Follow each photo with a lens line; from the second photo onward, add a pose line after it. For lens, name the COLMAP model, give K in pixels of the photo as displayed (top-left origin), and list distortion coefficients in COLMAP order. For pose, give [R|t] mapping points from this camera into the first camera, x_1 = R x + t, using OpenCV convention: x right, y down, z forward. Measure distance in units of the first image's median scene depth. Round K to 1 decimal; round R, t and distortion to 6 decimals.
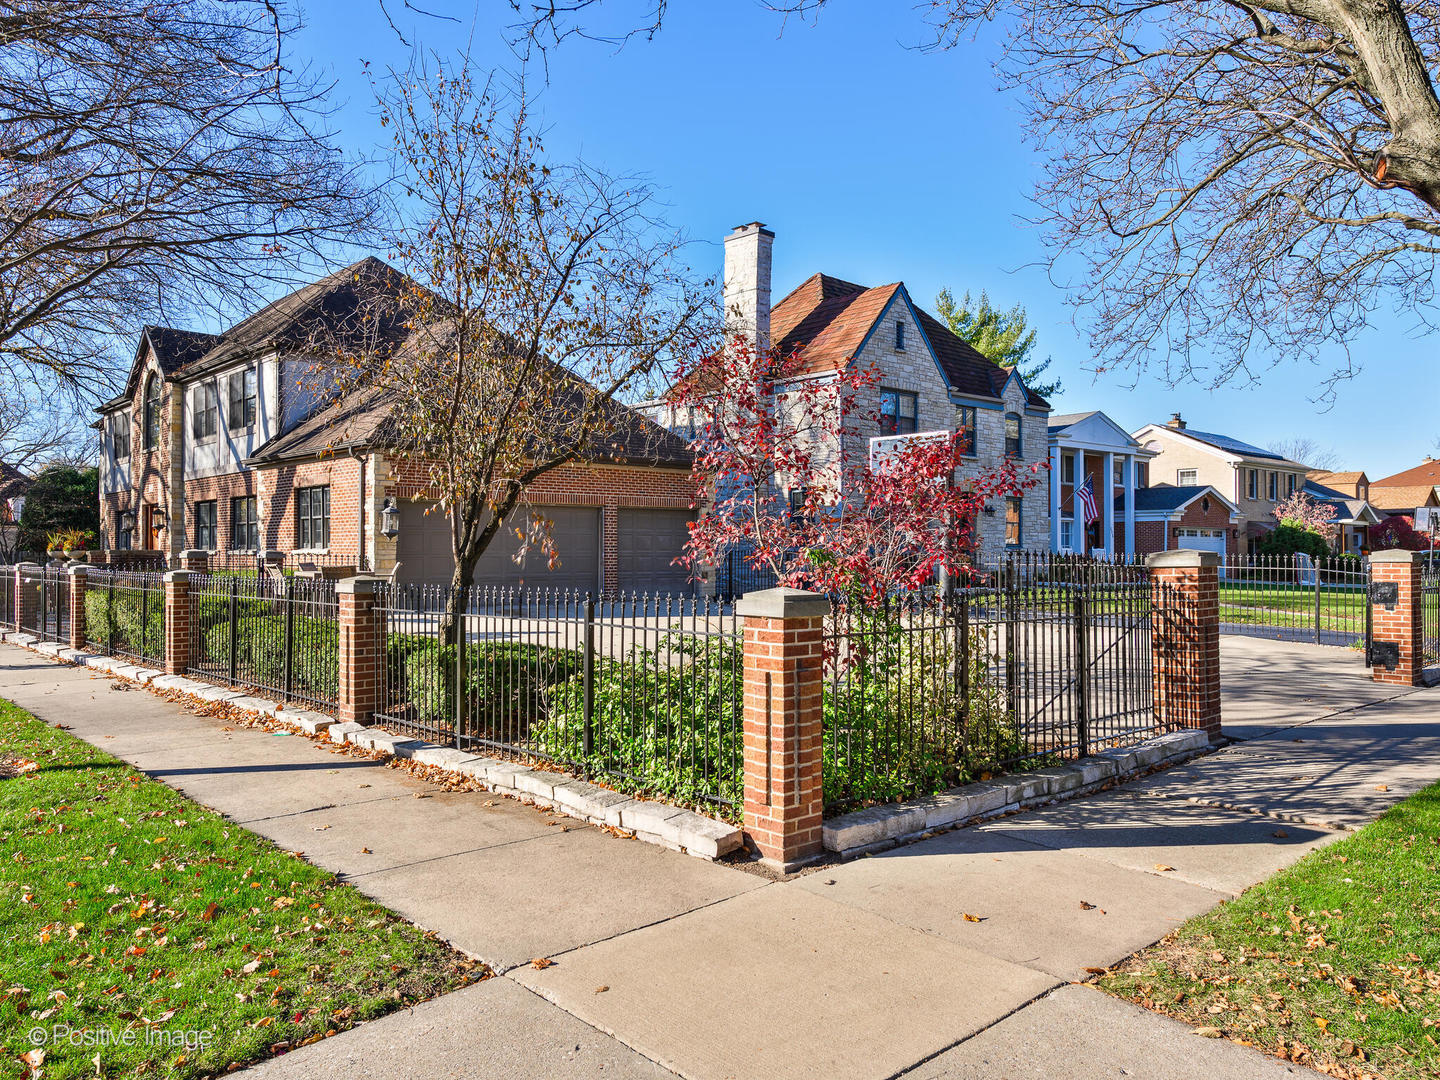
lens RADIAL K [[1033.7, 0, 720.0], [0, 1033.7, 537.3], [0, 0, 1]] dist [-0.012675, -0.003178]
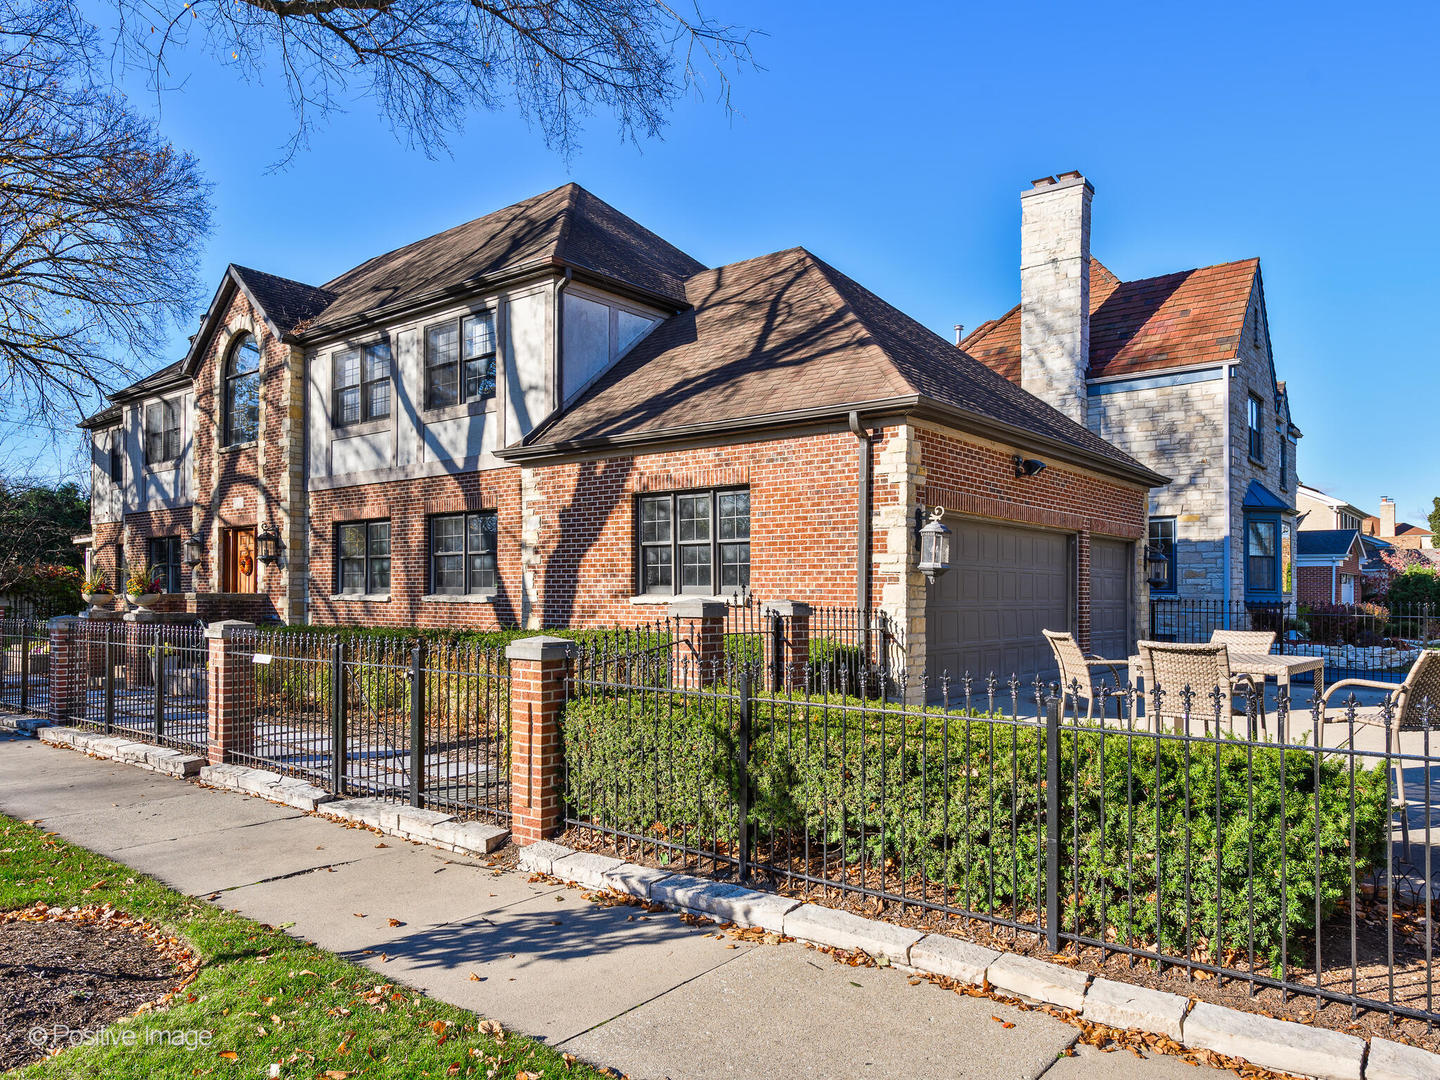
lens RADIAL K [[951.1, 0, 720.3], [0, 951.1, 585.1], [0, 0, 1]] dist [0.007319, -0.000563]
pose [[0.990313, 0.005132, 0.138759, -0.340863], [-0.005938, 0.999968, 0.005395, 0.001721], [-0.138727, -0.006166, 0.990312, 0.344142]]
